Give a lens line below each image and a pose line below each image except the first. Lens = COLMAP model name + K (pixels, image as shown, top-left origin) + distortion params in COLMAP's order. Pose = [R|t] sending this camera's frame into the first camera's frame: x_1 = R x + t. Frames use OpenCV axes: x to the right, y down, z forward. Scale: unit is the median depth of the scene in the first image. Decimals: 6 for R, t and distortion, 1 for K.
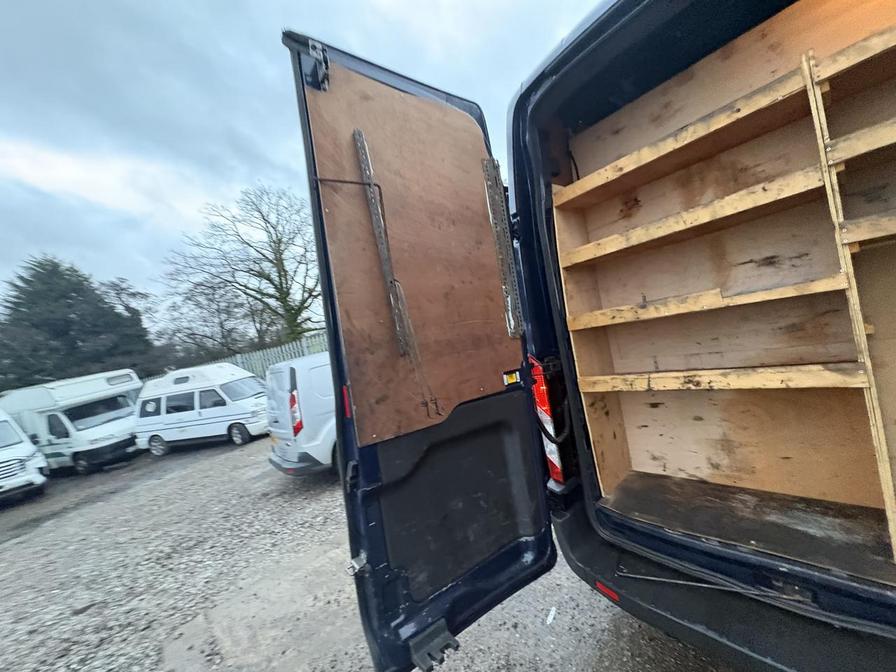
lens RADIAL K [[368.8, 0, 444.9], [0, 368.8, 335.4], [0, 0, 1]] dist [0.000129, 0.000179]
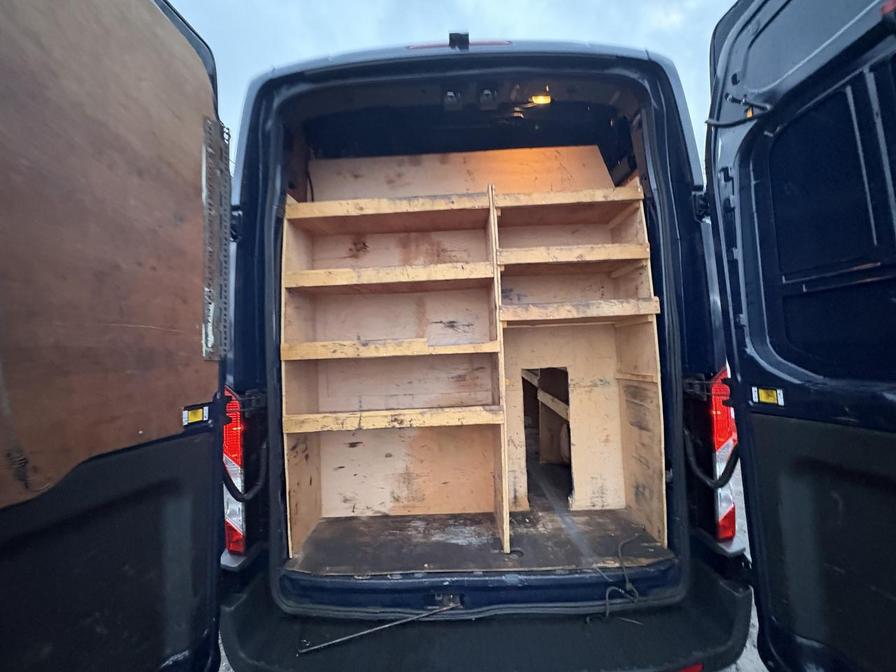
lens RADIAL K [[357.9, 0, 447.9], [0, 357.9, 336.8], [0, 0, 1]] dist [-0.000931, 0.000292]
pose [[0.650394, 0.172286, 0.739801, -0.040270], [-0.087784, 0.984461, -0.152088, 0.029257], [-0.754508, 0.033974, 0.655411, 0.177587]]
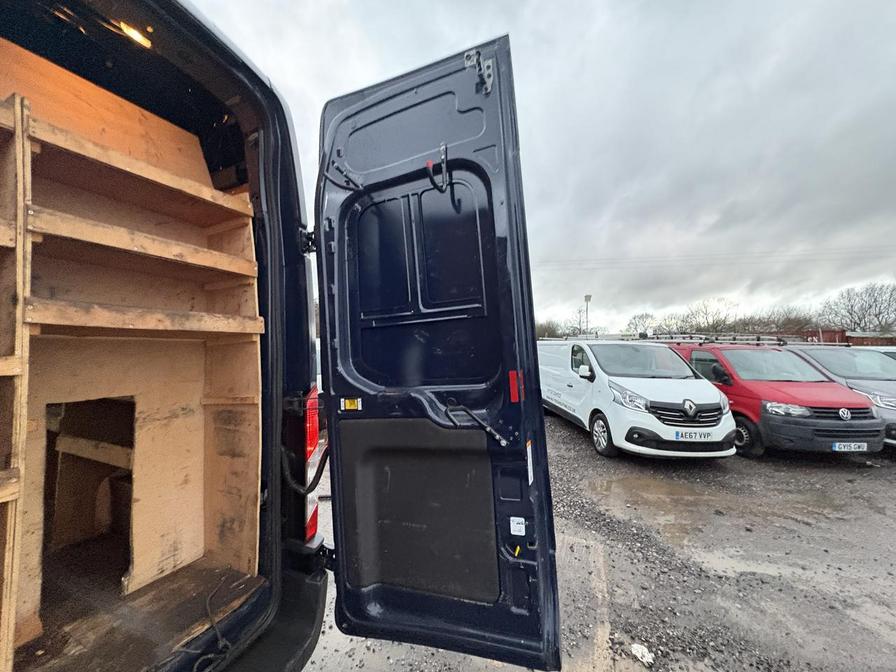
lens RADIAL K [[357.9, 0, 447.9], [0, 357.9, 336.8], [0, 0, 1]] dist [-0.000931, 0.000292]
pose [[-0.415464, 0.239168, 0.877604, -0.021558], [0.092640, 0.970922, -0.220743, 0.038280], [-0.904880, -0.010409, -0.425540, 0.334025]]
